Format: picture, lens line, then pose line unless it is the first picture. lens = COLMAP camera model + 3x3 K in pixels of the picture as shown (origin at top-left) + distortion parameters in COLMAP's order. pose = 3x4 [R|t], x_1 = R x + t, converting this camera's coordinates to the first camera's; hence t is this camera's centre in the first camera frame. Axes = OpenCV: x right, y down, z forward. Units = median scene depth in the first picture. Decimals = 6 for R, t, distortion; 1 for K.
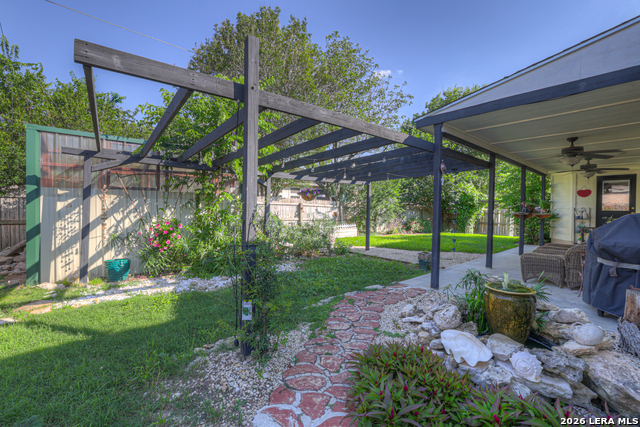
lens RADIAL K [[272.7, 0, 318.1], [0, 272.7, 212.9], [0, 0, 1]] dist [-0.009463, 0.001146]
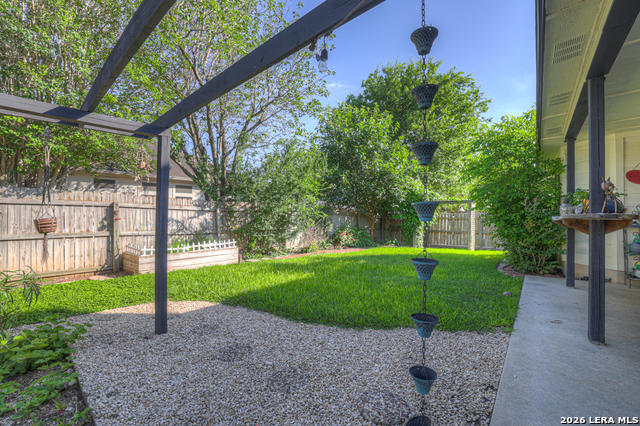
lens RADIAL K [[272.7, 0, 315.9], [0, 272.7, 213.2], [0, 0, 1]] dist [-0.009463, 0.001146]
pose [[0.984659, -0.006740, 0.174358, 0.180617], [0.011118, 0.999647, -0.024147, 0.001319], [-0.174134, 0.025715, 0.984386, 0.370620]]
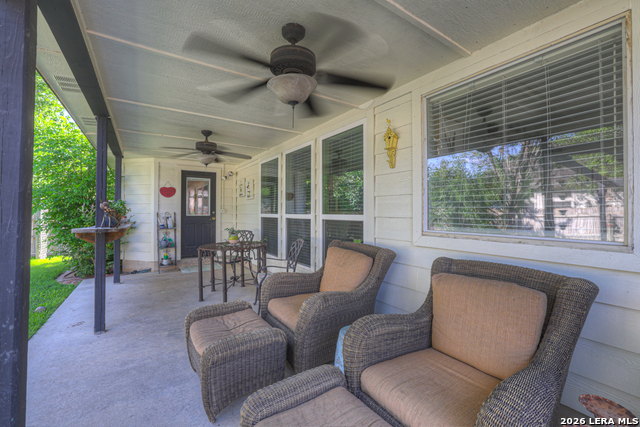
lens RADIAL K [[272.7, 0, 315.5], [0, 272.7, 211.7], [0, 0, 1]] dist [-0.009463, 0.001146]
pose [[0.134551, -0.010460, 0.990851, 0.197774], [0.021937, 0.999731, 0.007575, -0.010545], [-0.990664, 0.020717, 0.134744, 0.314526]]
